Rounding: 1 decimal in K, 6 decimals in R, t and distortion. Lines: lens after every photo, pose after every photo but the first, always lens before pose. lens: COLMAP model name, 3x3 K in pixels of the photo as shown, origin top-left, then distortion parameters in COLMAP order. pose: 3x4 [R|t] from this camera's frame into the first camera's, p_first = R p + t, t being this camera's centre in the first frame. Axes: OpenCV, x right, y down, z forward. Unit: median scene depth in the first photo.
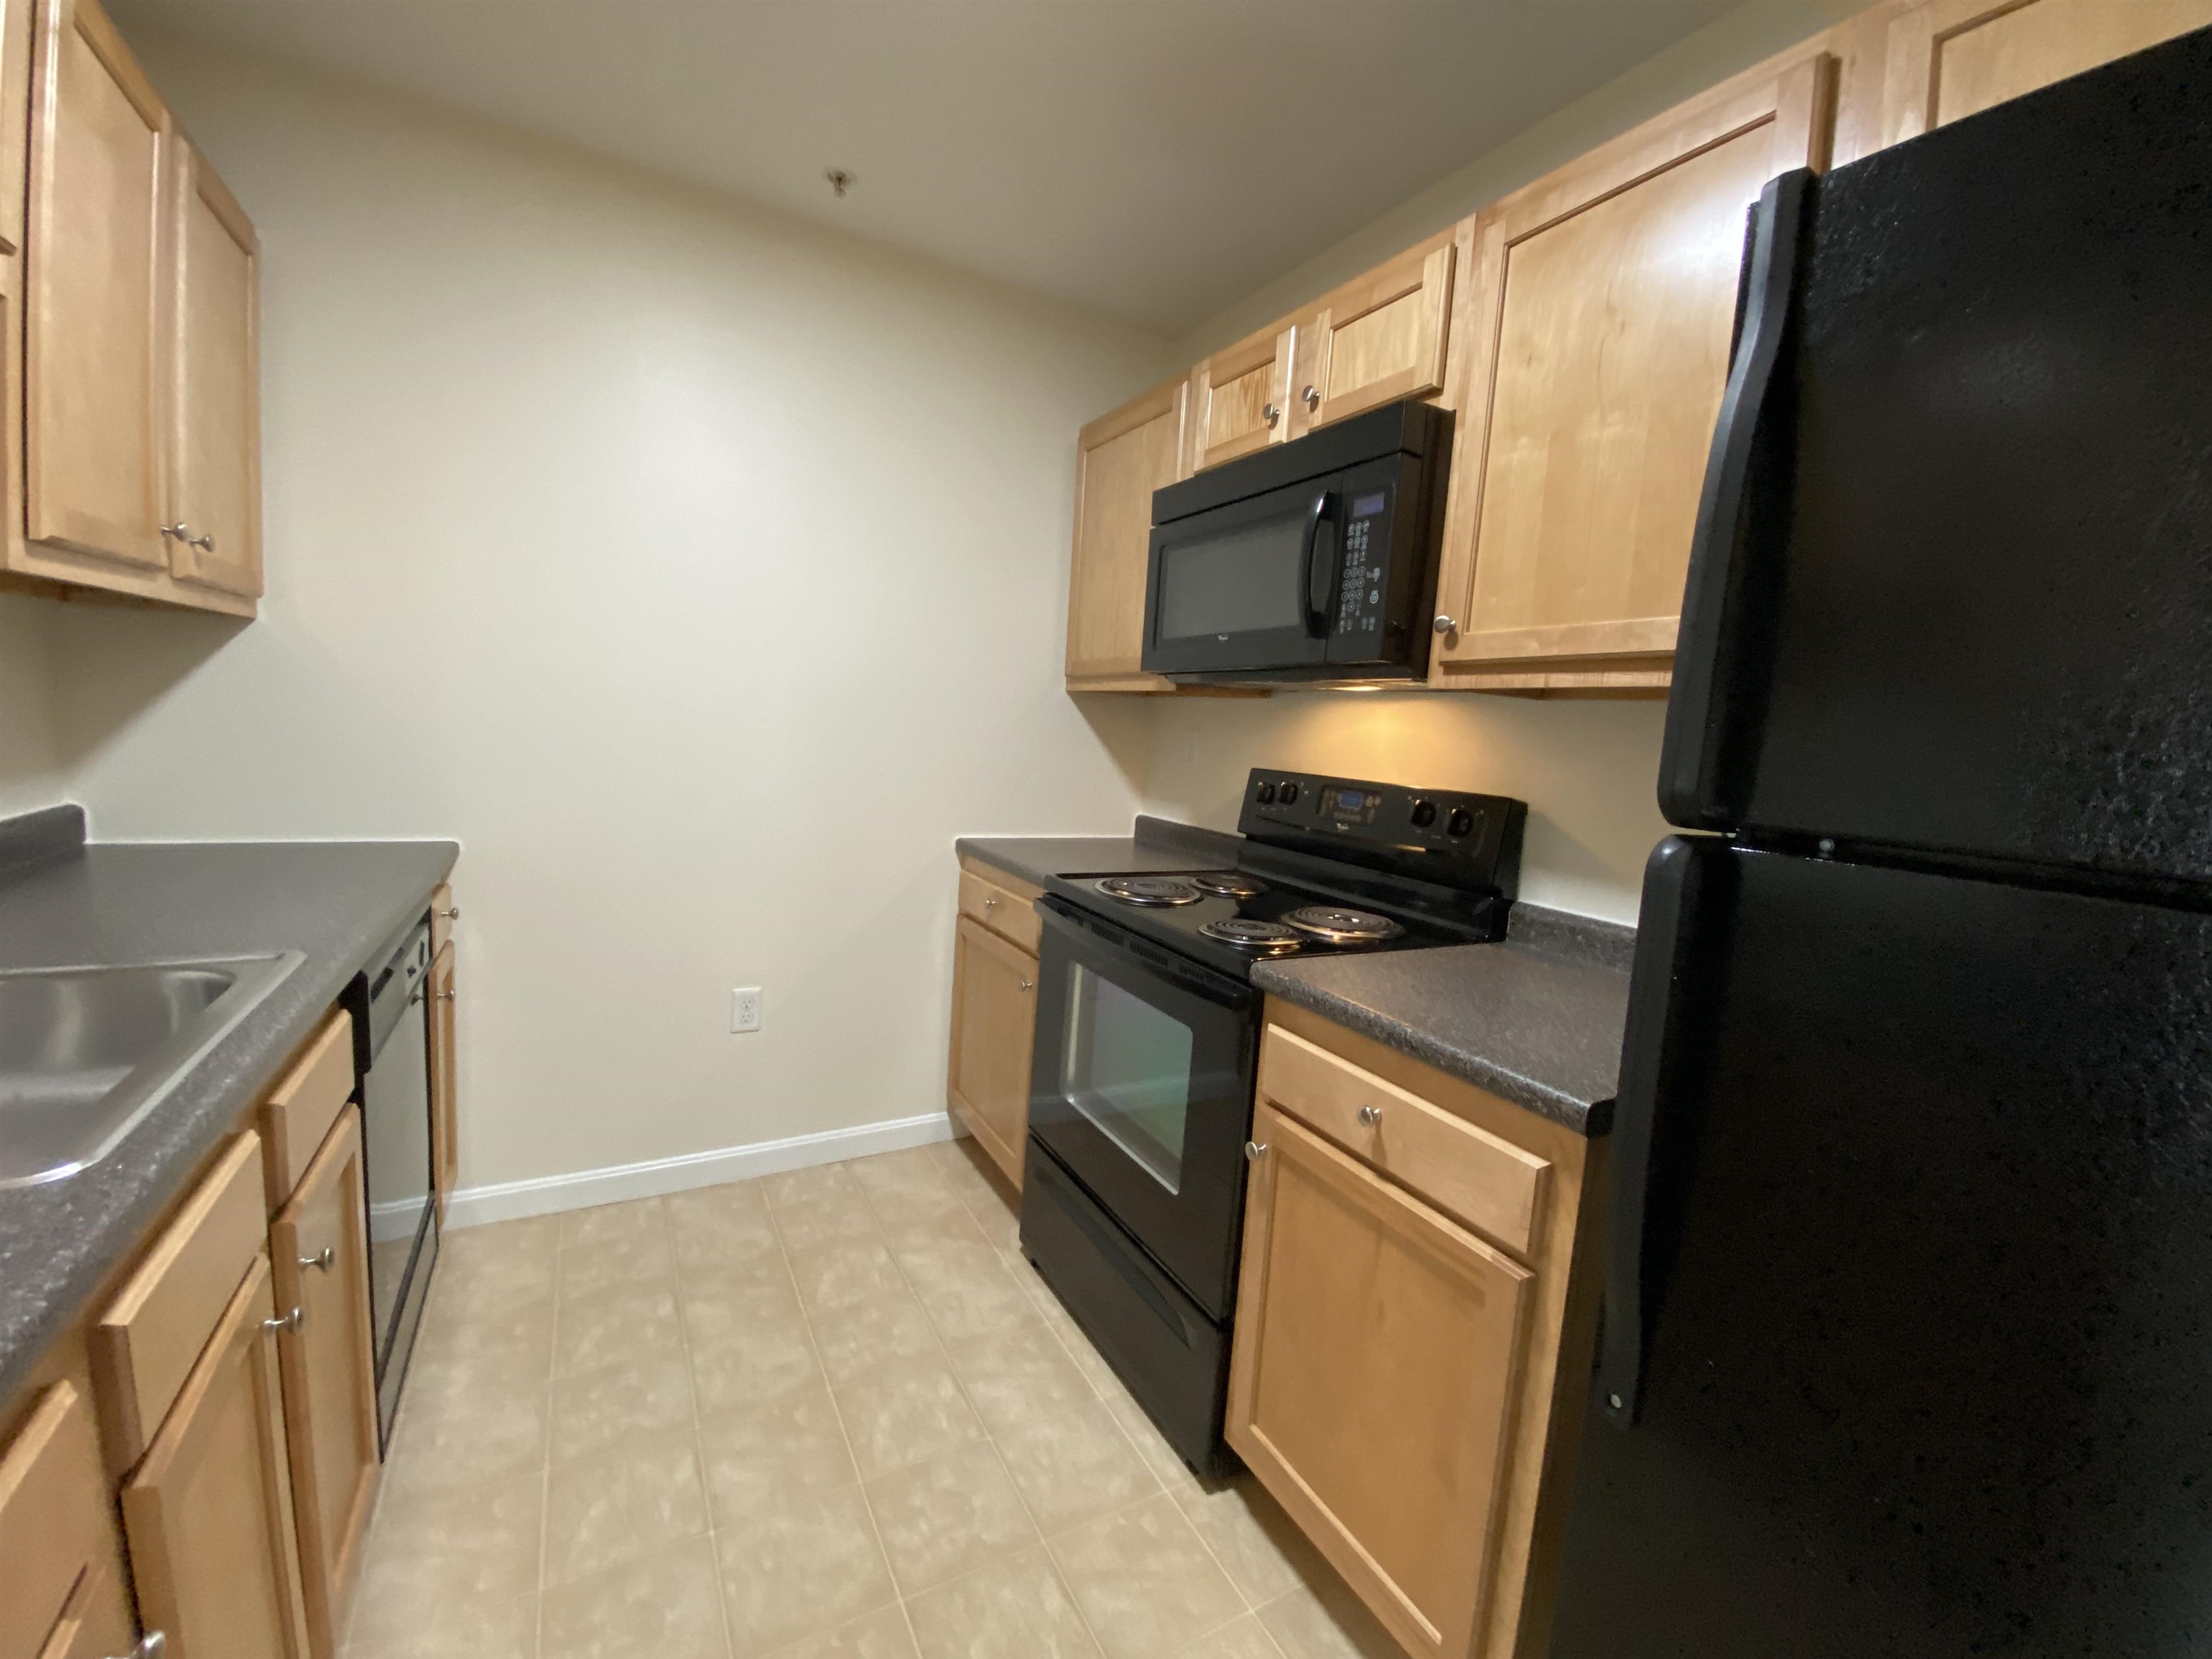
lens RADIAL K [[903.3, 0, 1096.3], [0, 903.3, 828.4], [0, 0, 1]] dist [0.020135, -0.021913]
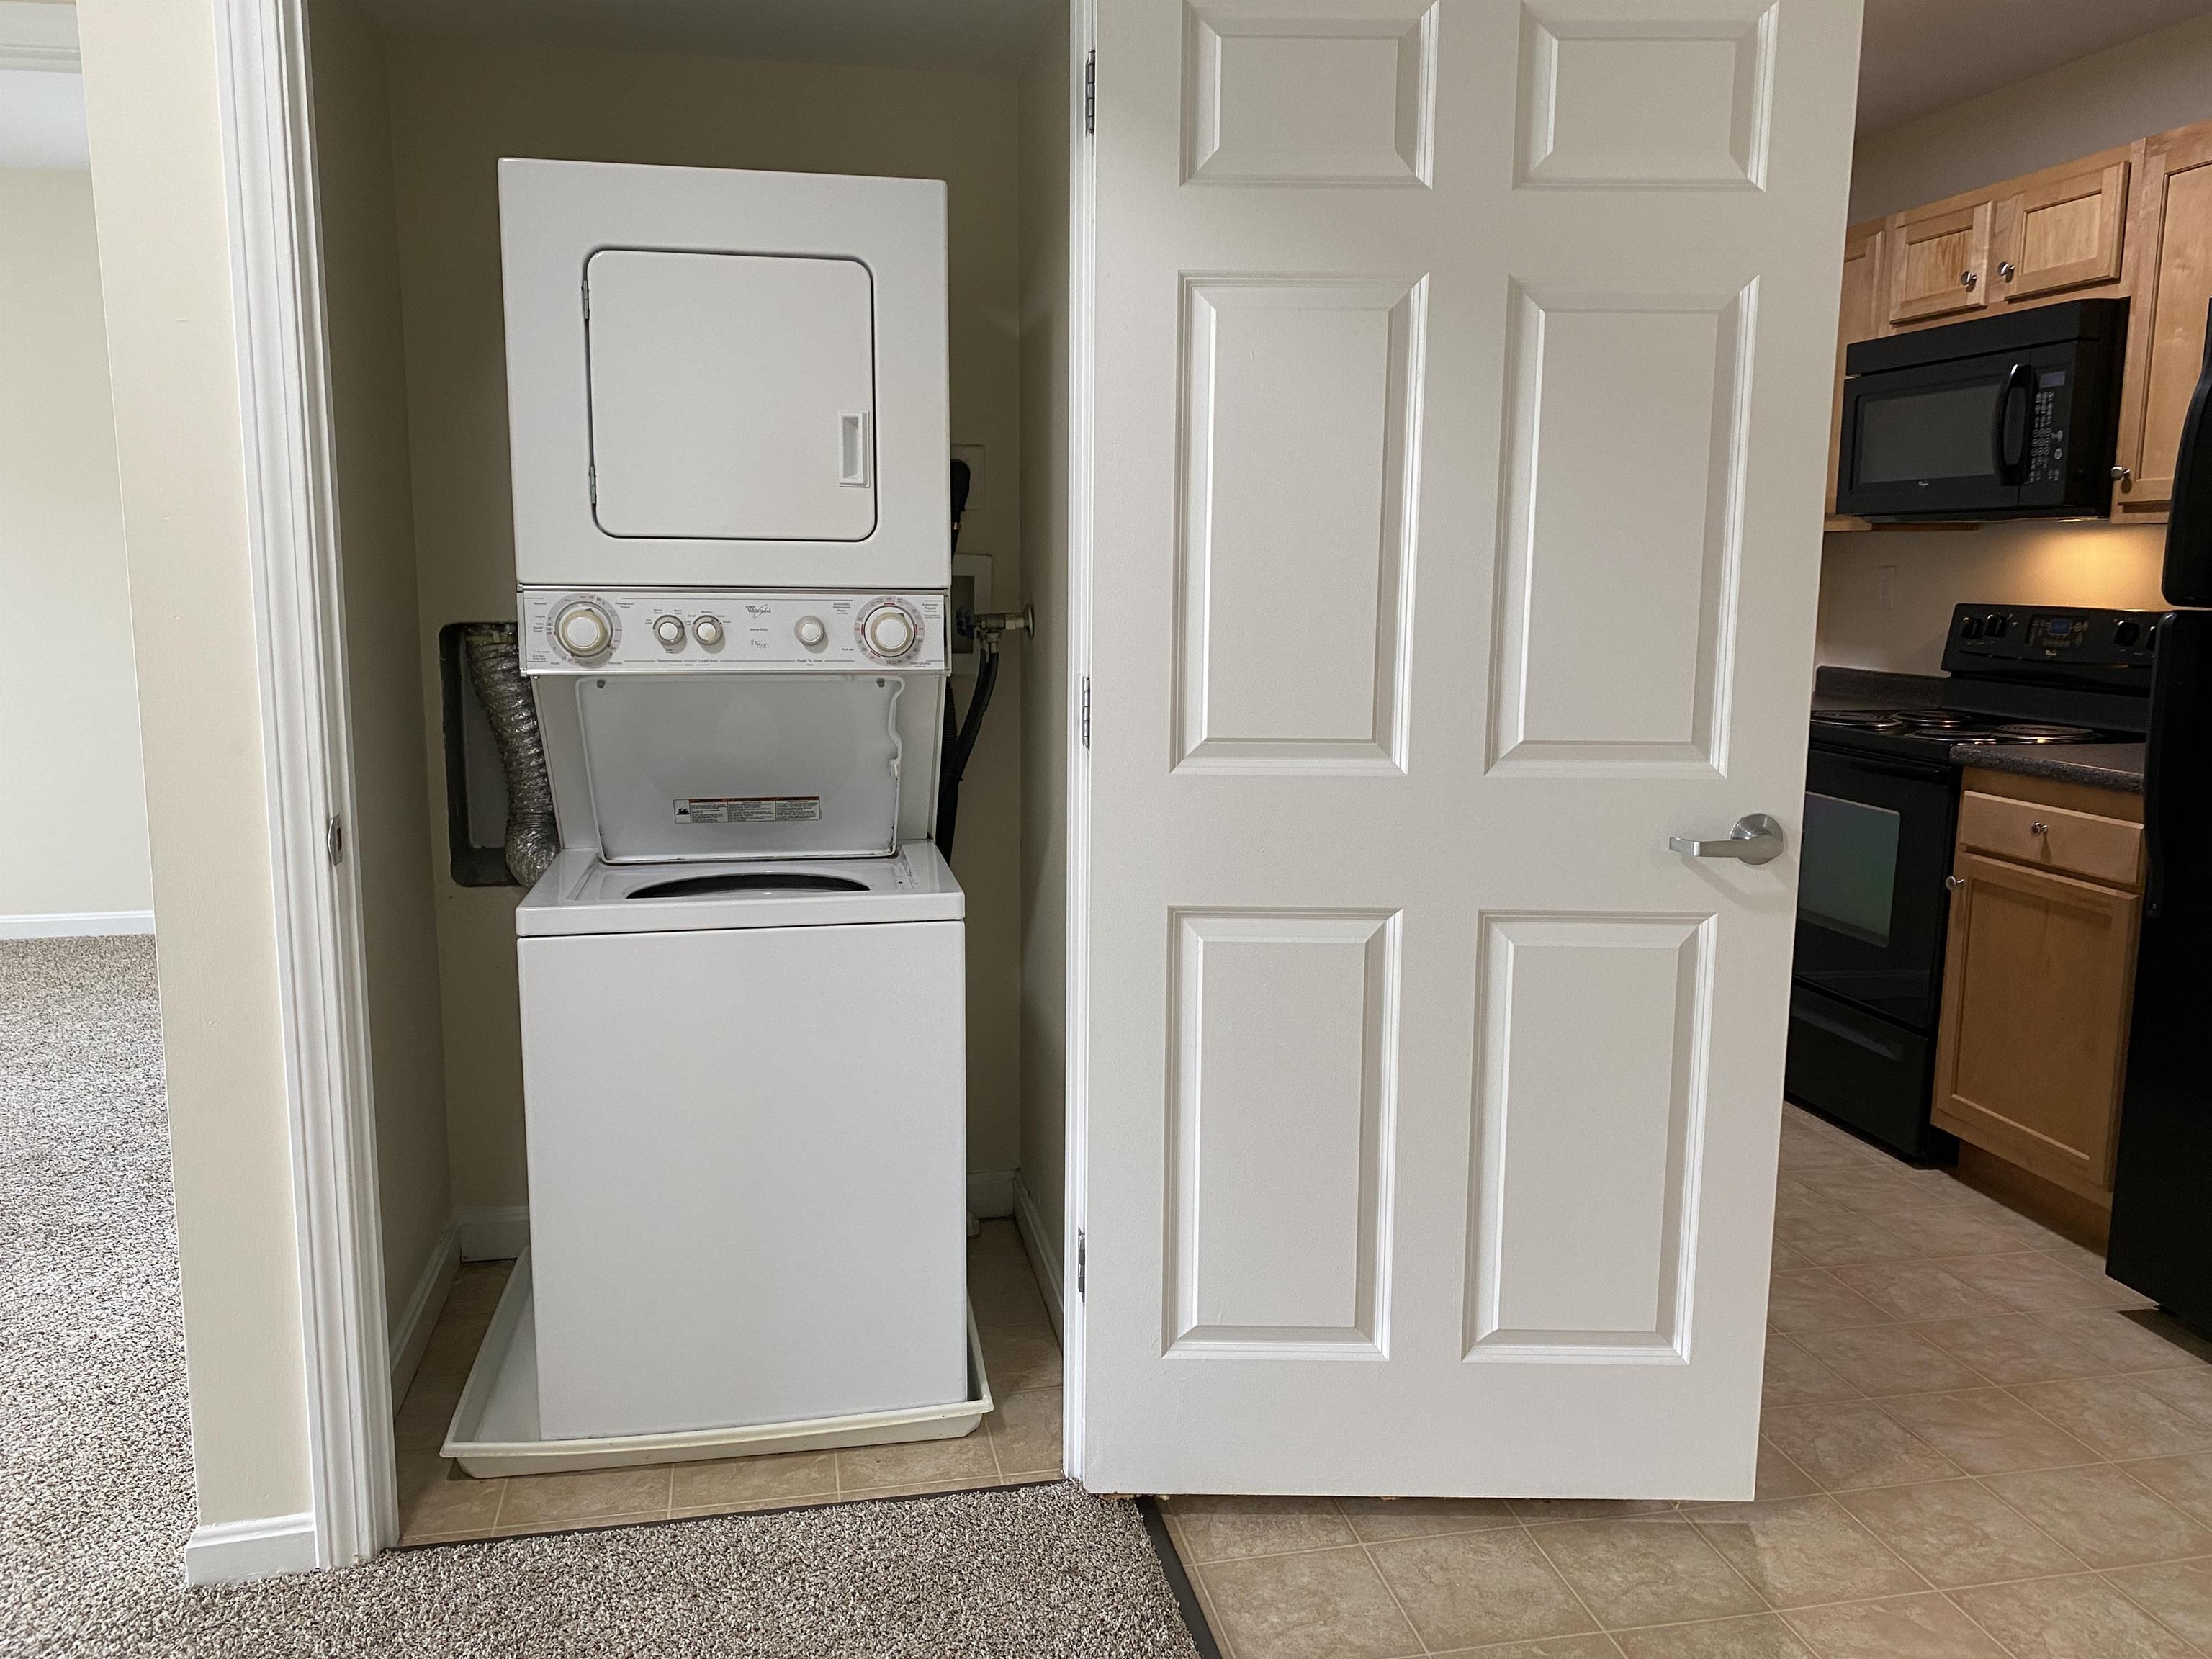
lens RADIAL K [[1653.6, 0, 1095.7], [0, 1653.6, 811.2], [0, 0, 1]] dist [-0.006360, -0.001258]
pose [[0.947819, -0.012690, -0.318557, -0.216795], [0.021141, 0.999510, 0.023087, 0.145042], [0.318108, -0.028617, 0.947622, -1.490088]]
